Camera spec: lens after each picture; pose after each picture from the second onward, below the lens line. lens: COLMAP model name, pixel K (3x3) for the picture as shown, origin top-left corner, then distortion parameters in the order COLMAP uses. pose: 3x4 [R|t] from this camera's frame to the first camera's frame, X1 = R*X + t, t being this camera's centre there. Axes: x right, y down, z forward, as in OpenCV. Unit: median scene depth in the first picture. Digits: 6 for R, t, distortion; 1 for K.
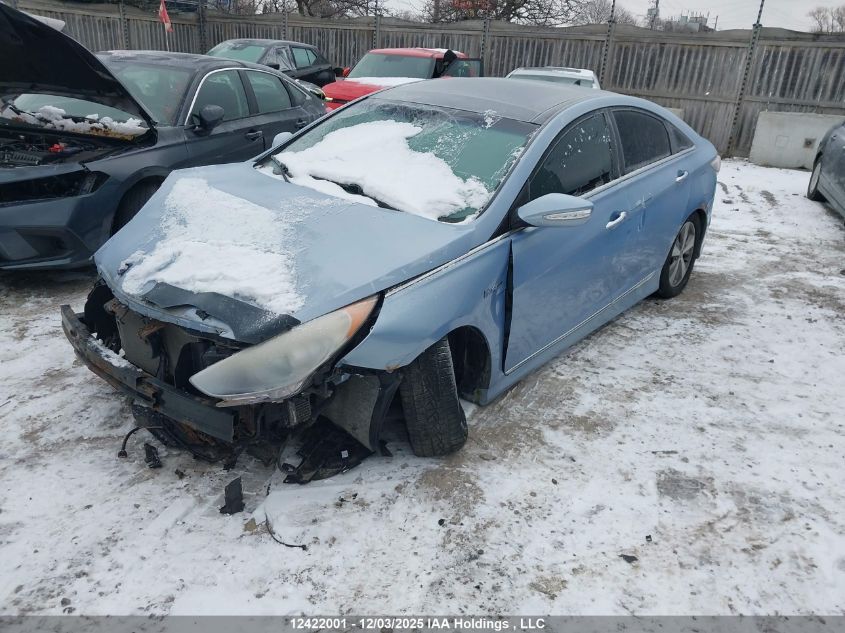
lens RADIAL K [[569.7, 0, 422.5], [0, 569.7, 316.5], [0, 0, 1]] dist [0.016730, -0.005806]
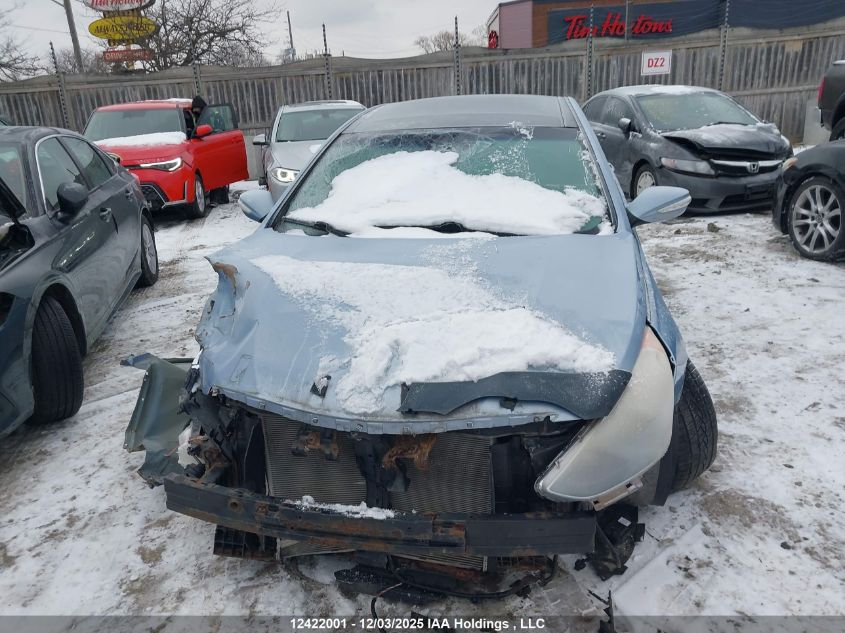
lens RADIAL K [[603.8, 0, 422.5], [0, 603.8, 316.5], [0, 0, 1]] dist [0.011788, 0.006867]
pose [[0.886849, -0.259087, 0.382587, -0.503891], [0.287870, 0.957483, -0.018887, -0.086766], [-0.361427, 0.126886, 0.923726, 0.192276]]
